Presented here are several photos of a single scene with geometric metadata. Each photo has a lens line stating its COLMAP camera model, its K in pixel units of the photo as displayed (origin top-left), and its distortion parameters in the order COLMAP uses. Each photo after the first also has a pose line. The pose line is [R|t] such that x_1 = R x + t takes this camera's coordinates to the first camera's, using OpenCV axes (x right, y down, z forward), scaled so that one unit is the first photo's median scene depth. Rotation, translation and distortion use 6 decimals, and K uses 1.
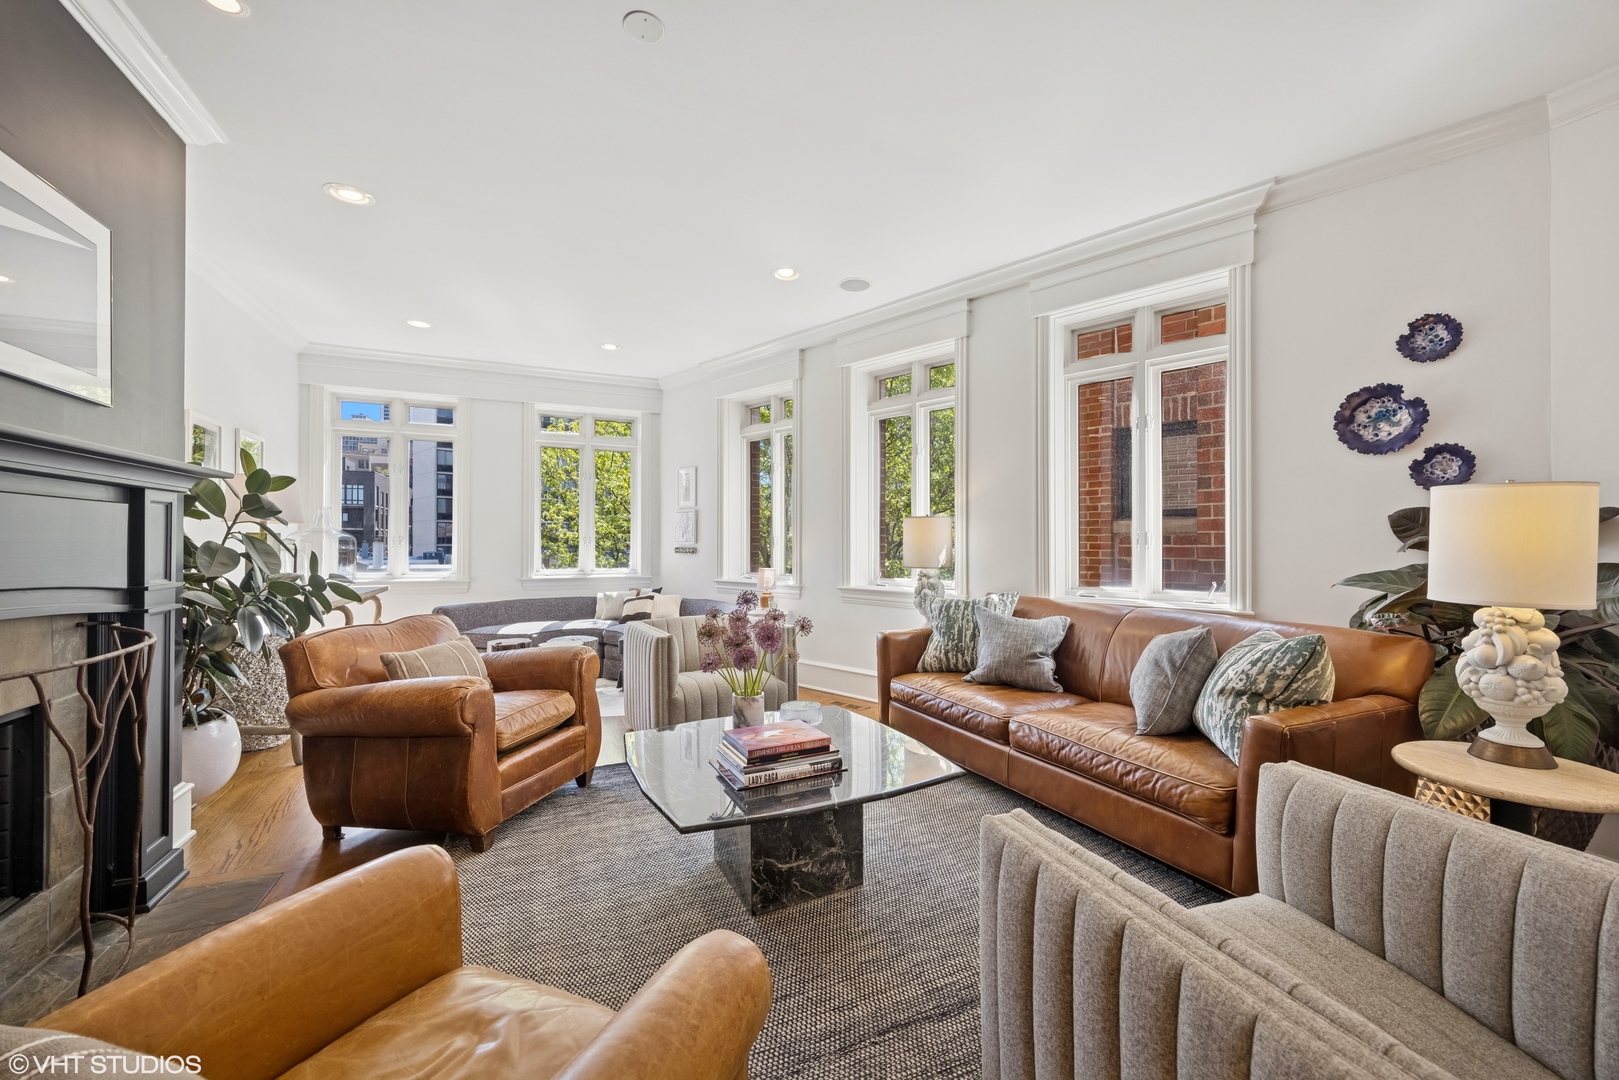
lens RADIAL K [[643.5, 0, 809.5], [0, 643.5, 540.0], [0, 0, 1]] dist [0.017272, -0.000059]
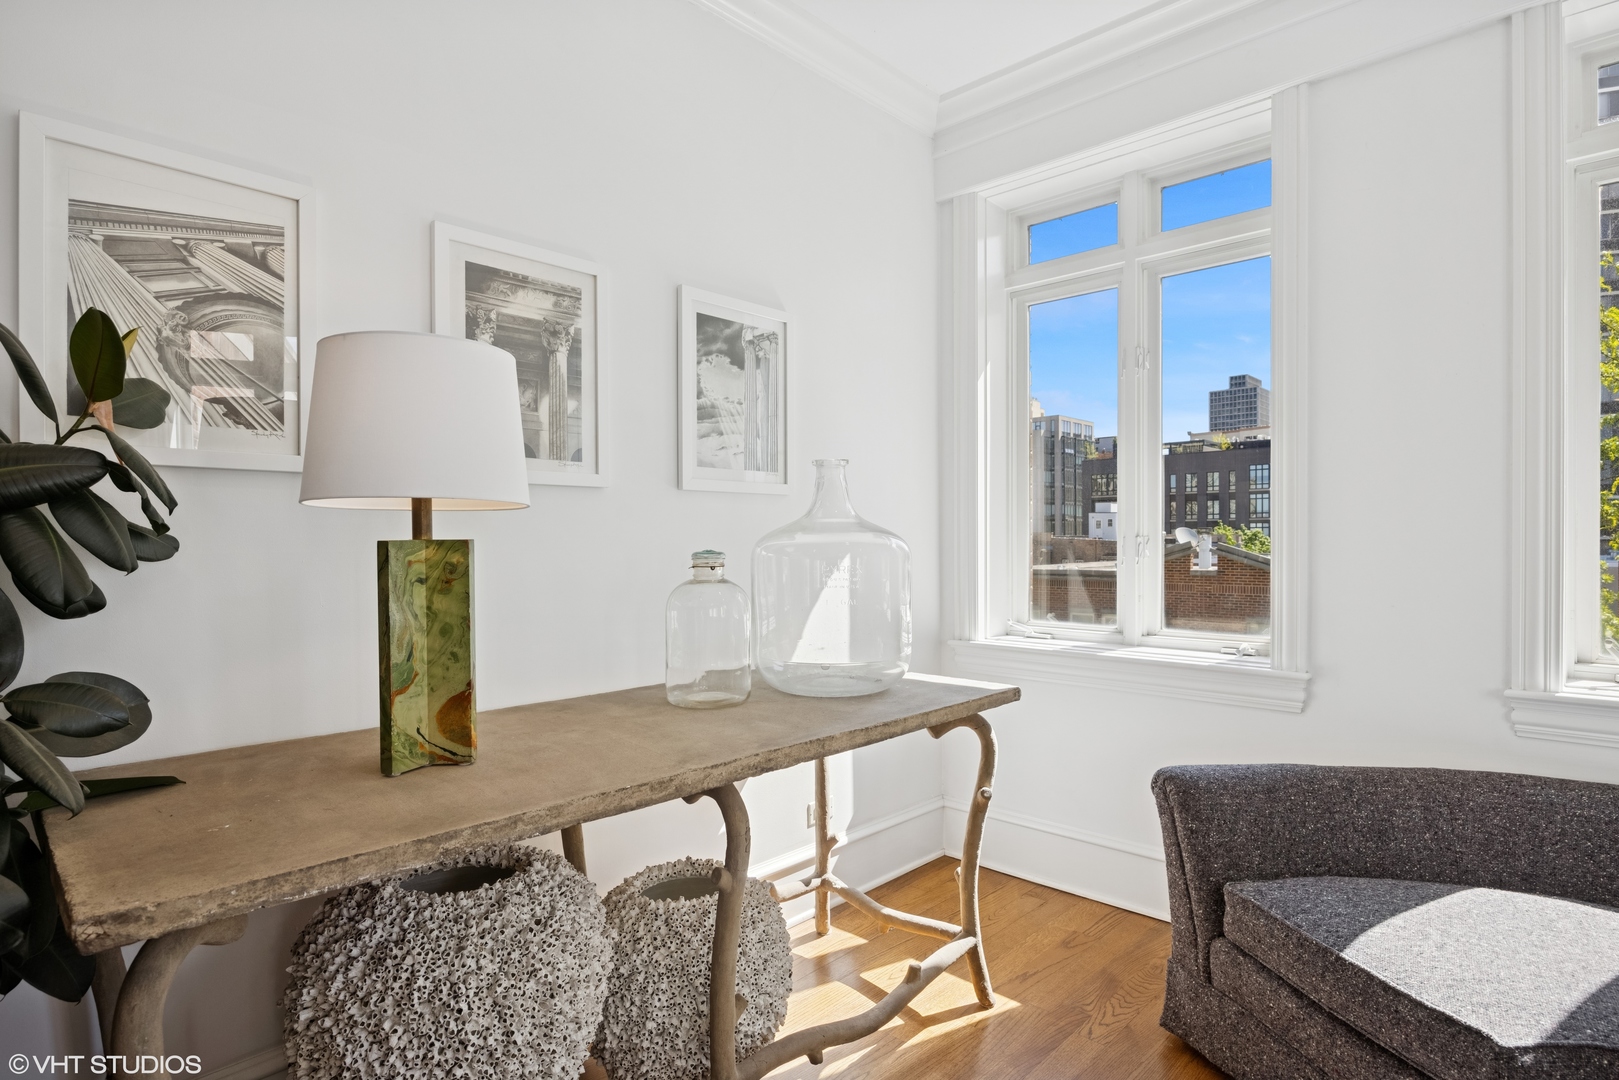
lens RADIAL K [[862.7, 0, 809.5], [0, 862.7, 540.0], [0, 0, 1]] dist [0.000807, 0.000364]
pose [[0.400970, -0.002827, -0.916087, -0.421006], [0.012833, 0.999914, 0.002532, -0.010056], [0.916001, -0.012772, 0.400972, 1.064602]]
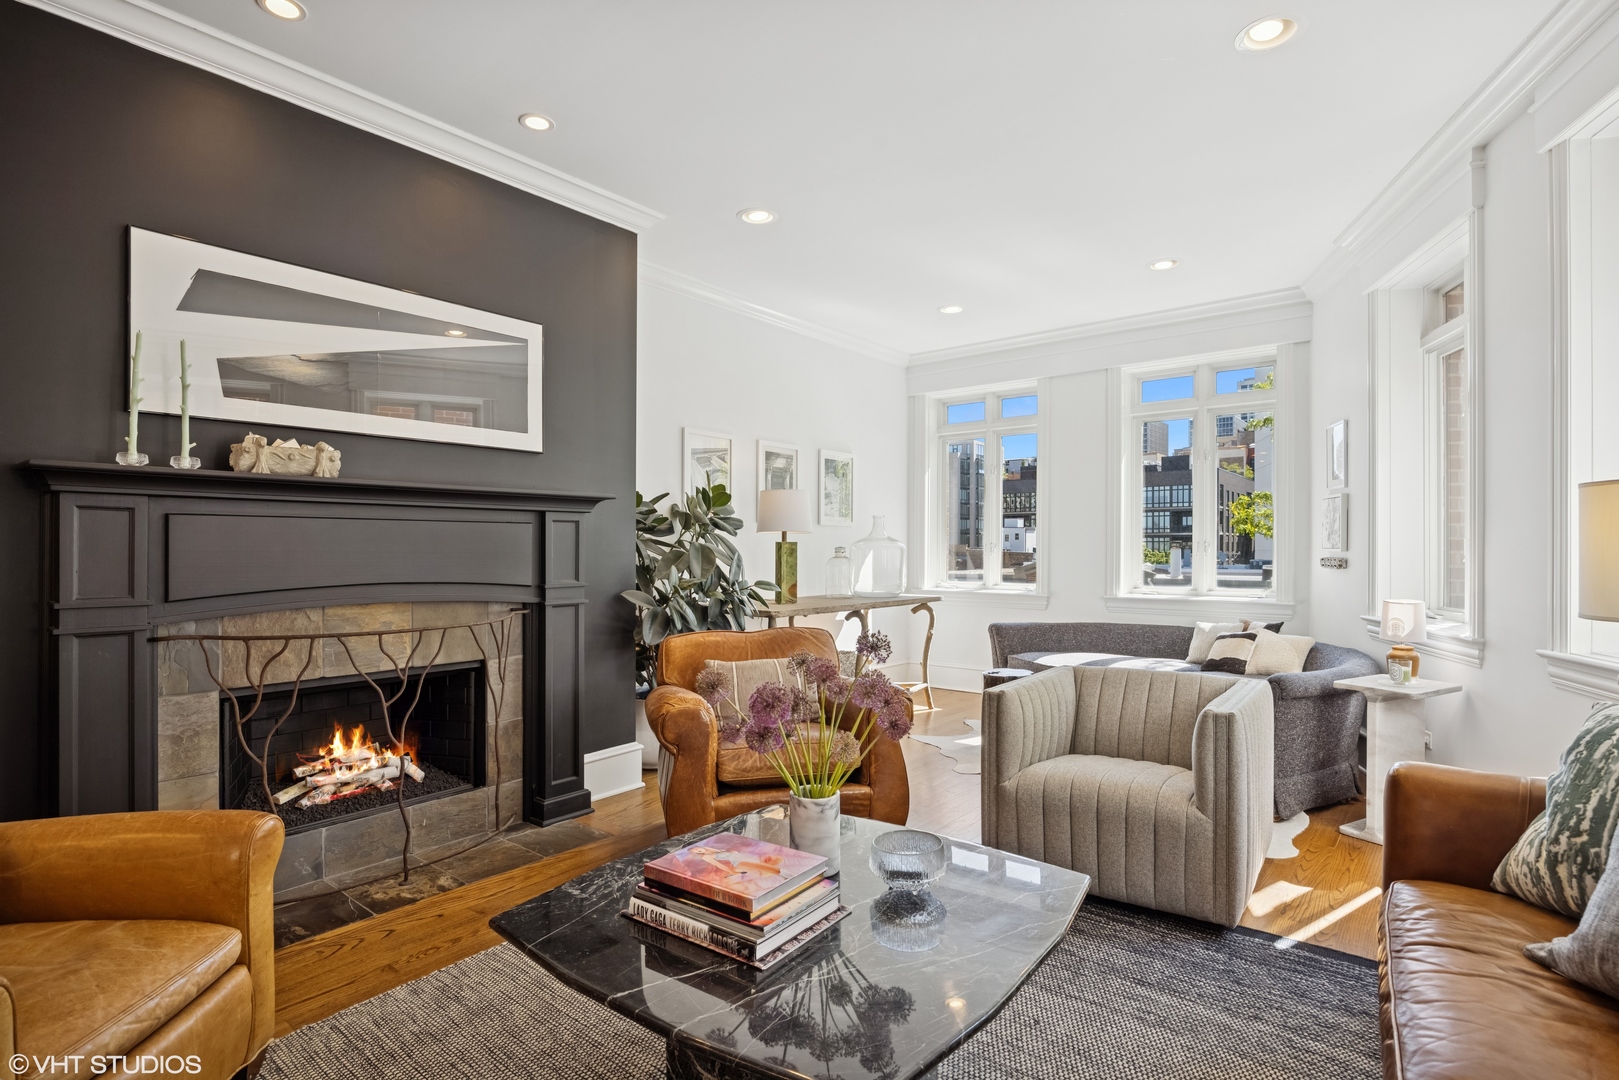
lens RADIAL K [[790.6, 0, 810.7], [0, 790.6, 546.9], [0, 0, 1]] dist [-0.008273, 0.000035]
pose [[0.471744, -0.003095, -0.881730, 0.395855], [0.005211, 0.999986, -0.000722, -0.001397], [0.881720, -0.004254, 0.471754, 0.427979]]
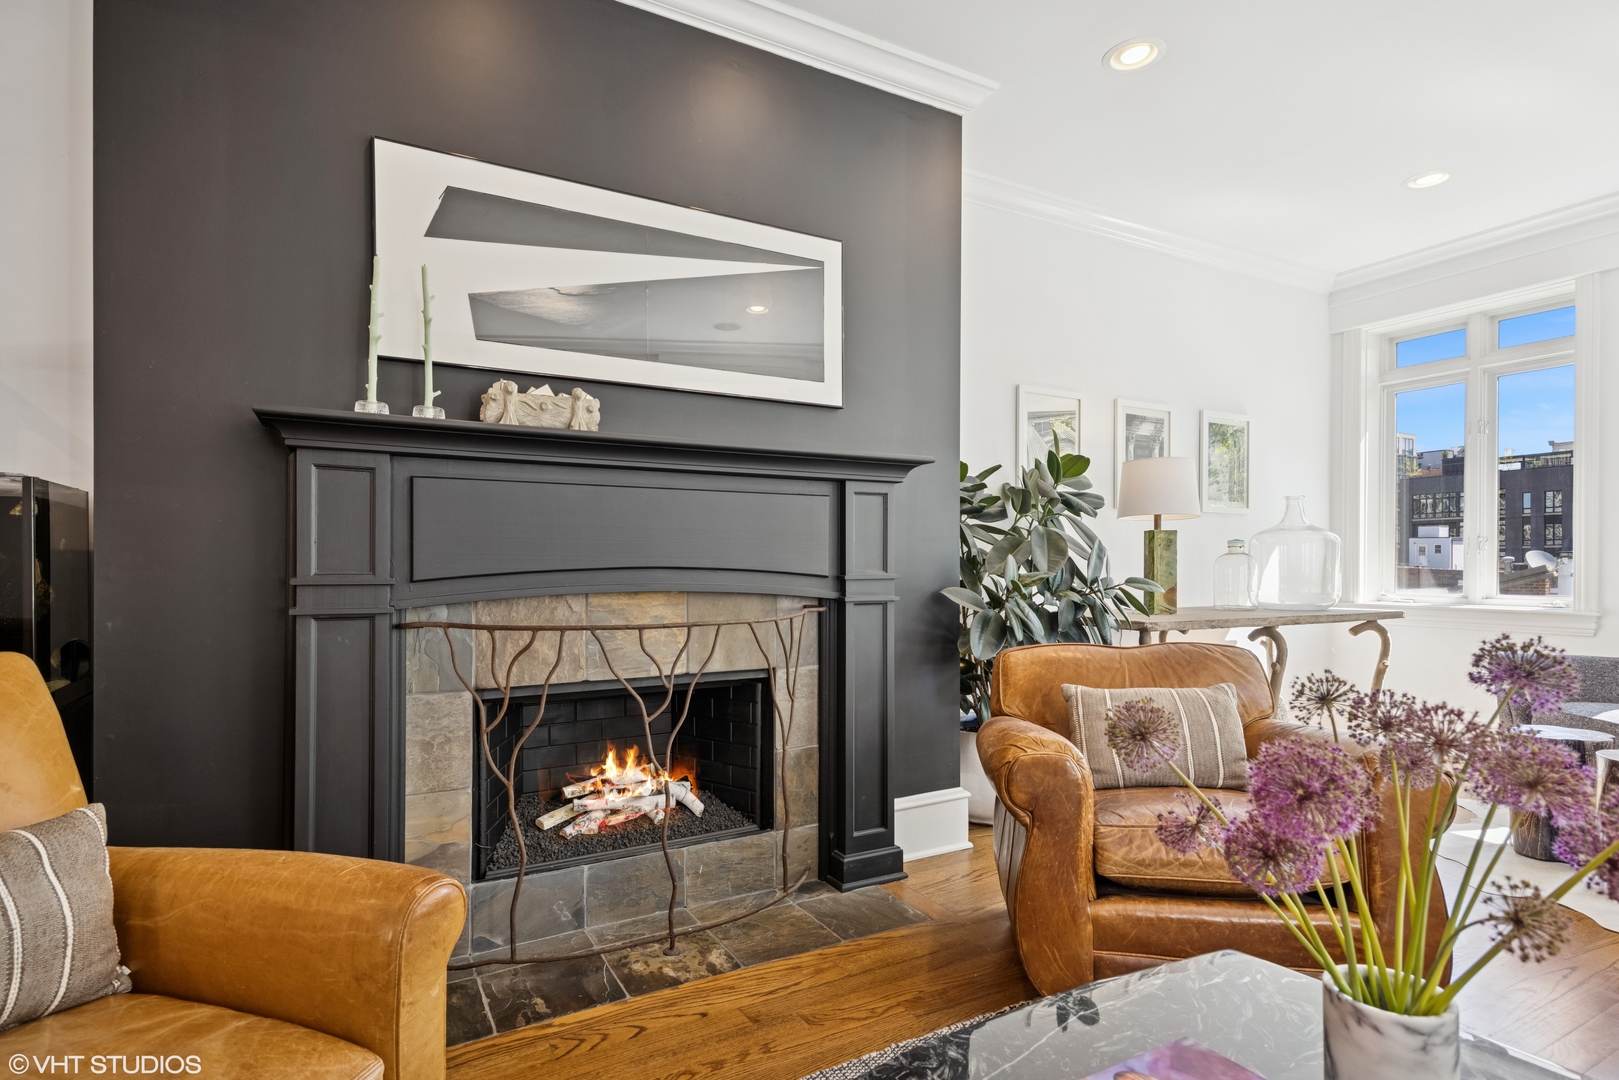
lens RADIAL K [[832.0, 0, 812.8], [0, 832.0, 563.2], [0, 0, 1]] dist [0.038111, -0.014115]
pose [[0.111599, -0.003960, -0.993745, 0.170498], [0.005814, 0.999978, -0.003332, 0.033084], [0.993736, -0.005405, 0.111619, 0.478639]]
